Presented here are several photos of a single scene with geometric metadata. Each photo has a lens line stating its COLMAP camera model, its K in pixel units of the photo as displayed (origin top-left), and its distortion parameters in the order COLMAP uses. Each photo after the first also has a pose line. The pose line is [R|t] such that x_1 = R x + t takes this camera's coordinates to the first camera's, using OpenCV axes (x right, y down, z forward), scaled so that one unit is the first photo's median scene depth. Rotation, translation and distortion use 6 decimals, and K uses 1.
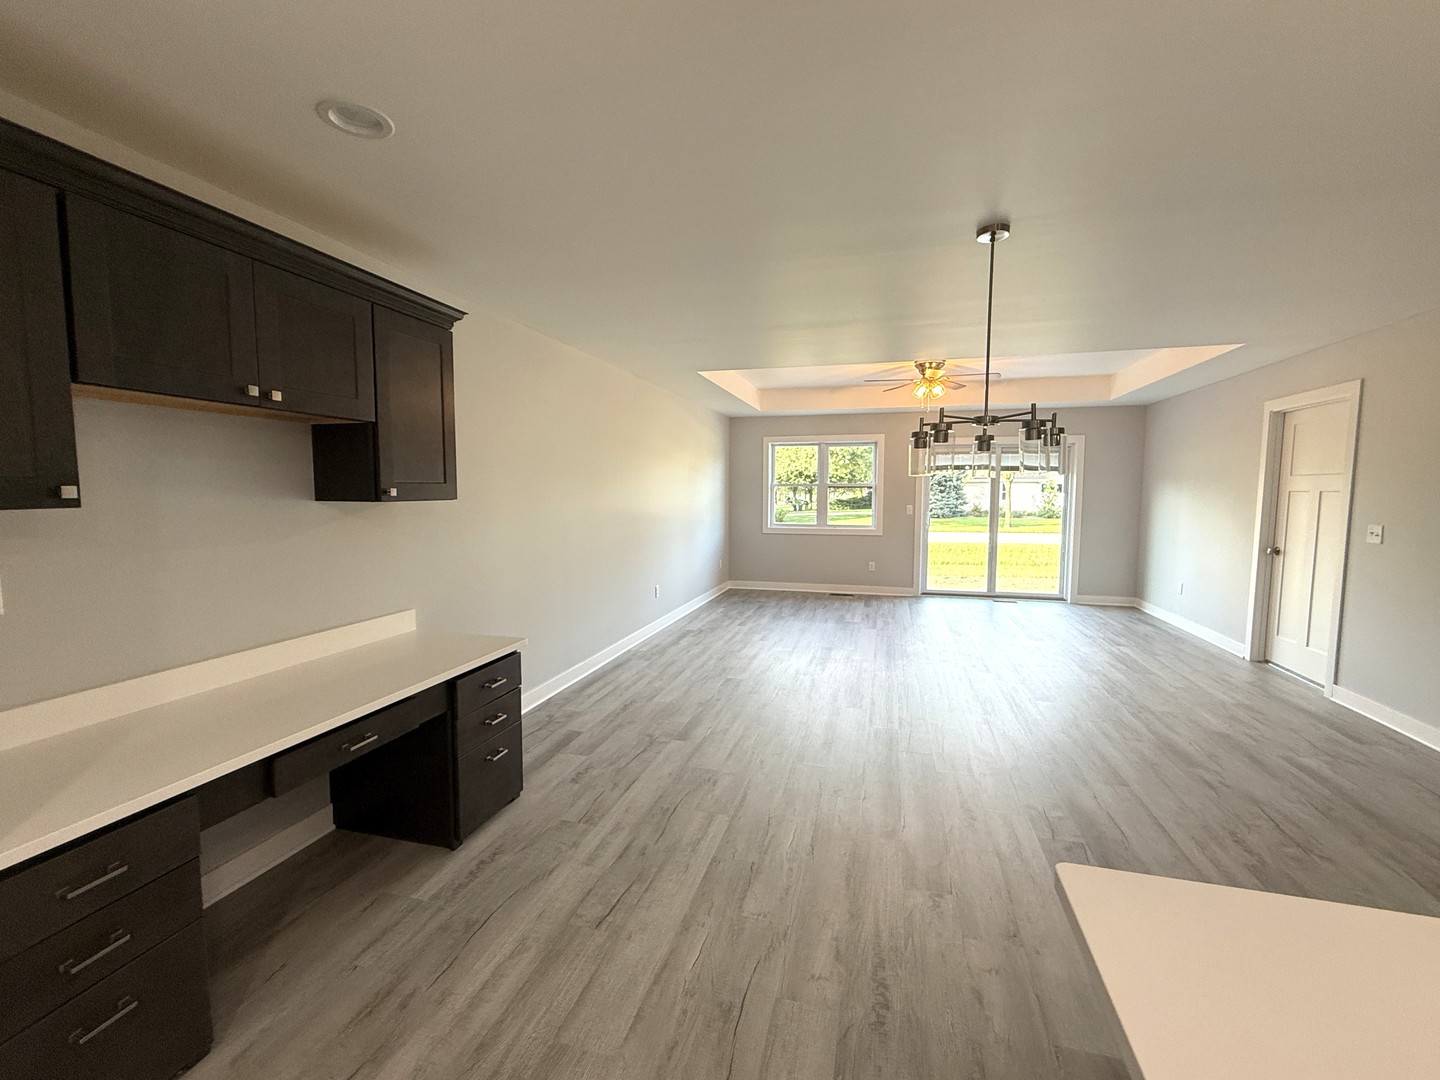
lens RADIAL K [[578.2, 0, 723.0], [0, 578.2, 534.4], [0, 0, 1]] dist [0.001114, 0.000577]
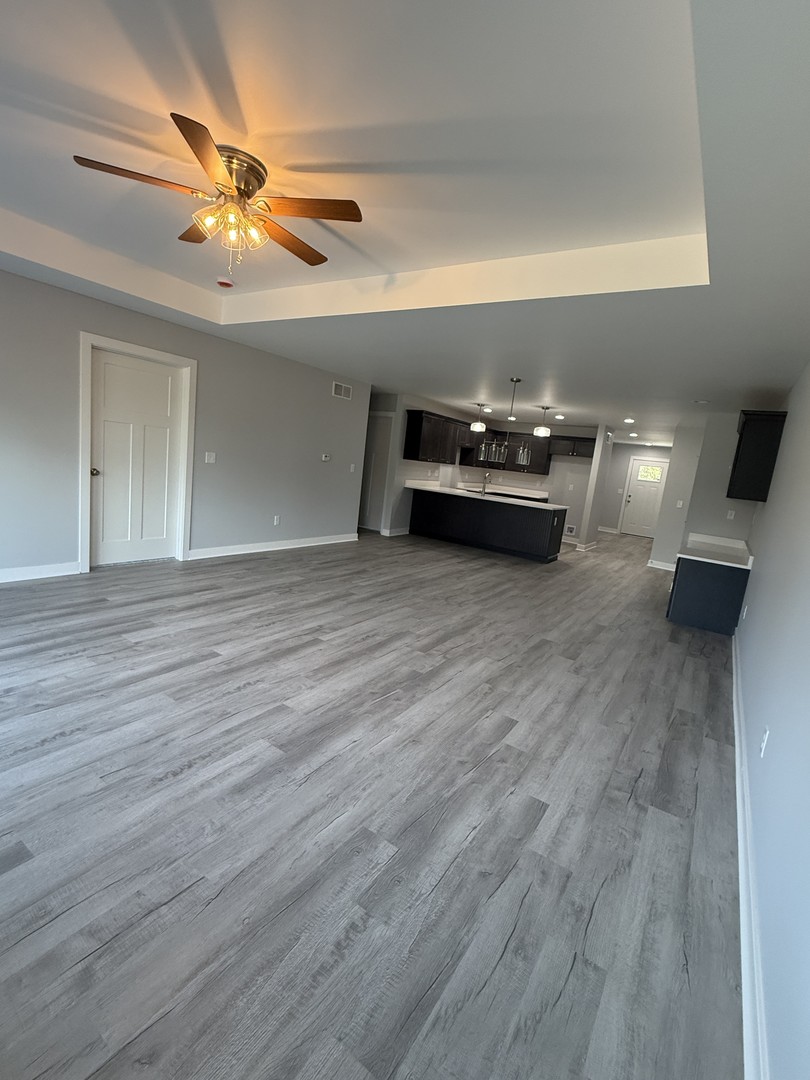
lens RADIAL K [[470.4, 0, 405.8], [0, 470.4, 534.0], [0, 0, 1]] dist [0.000244, 0.000343]
pose [[-0.938688, -0.161465, 0.304620, 0.066805], [-0.090426, 0.967924, 0.234406, -0.135394], [-0.332698, 0.192489, -0.923179, 1.768338]]
